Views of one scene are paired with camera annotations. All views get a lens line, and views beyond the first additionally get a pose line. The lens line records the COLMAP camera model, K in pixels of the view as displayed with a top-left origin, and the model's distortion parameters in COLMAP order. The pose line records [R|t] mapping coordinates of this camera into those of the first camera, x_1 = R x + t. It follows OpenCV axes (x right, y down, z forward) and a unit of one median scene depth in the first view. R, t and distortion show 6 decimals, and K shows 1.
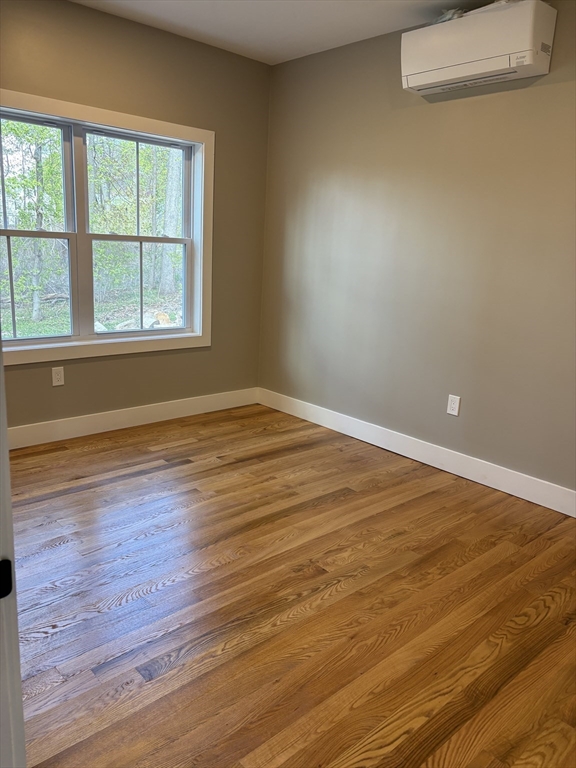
lens RADIAL K [[579.5, 0, 287.4], [0, 579.5, 381.8], [0, 0, 1]] dist [-0.001758, 0.001769]
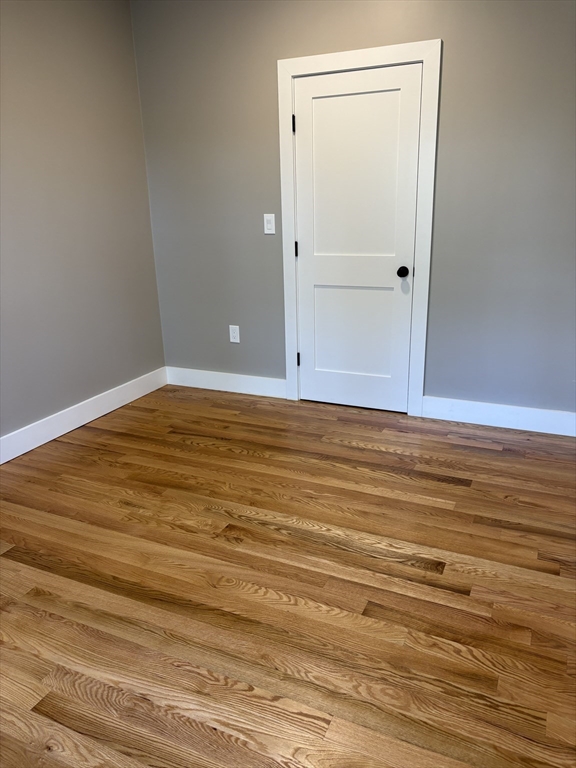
lens RADIAL K [[579.5, 0, 289.0], [0, 579.5, 384.5], [0, 0, 1]] dist [-0.001758, 0.001769]
pose [[-0.384514, -0.328730, 0.862604, -0.713429], [0.221554, 0.874269, 0.431935, -0.280125], [-0.896138, 0.357198, -0.263337, 1.013985]]
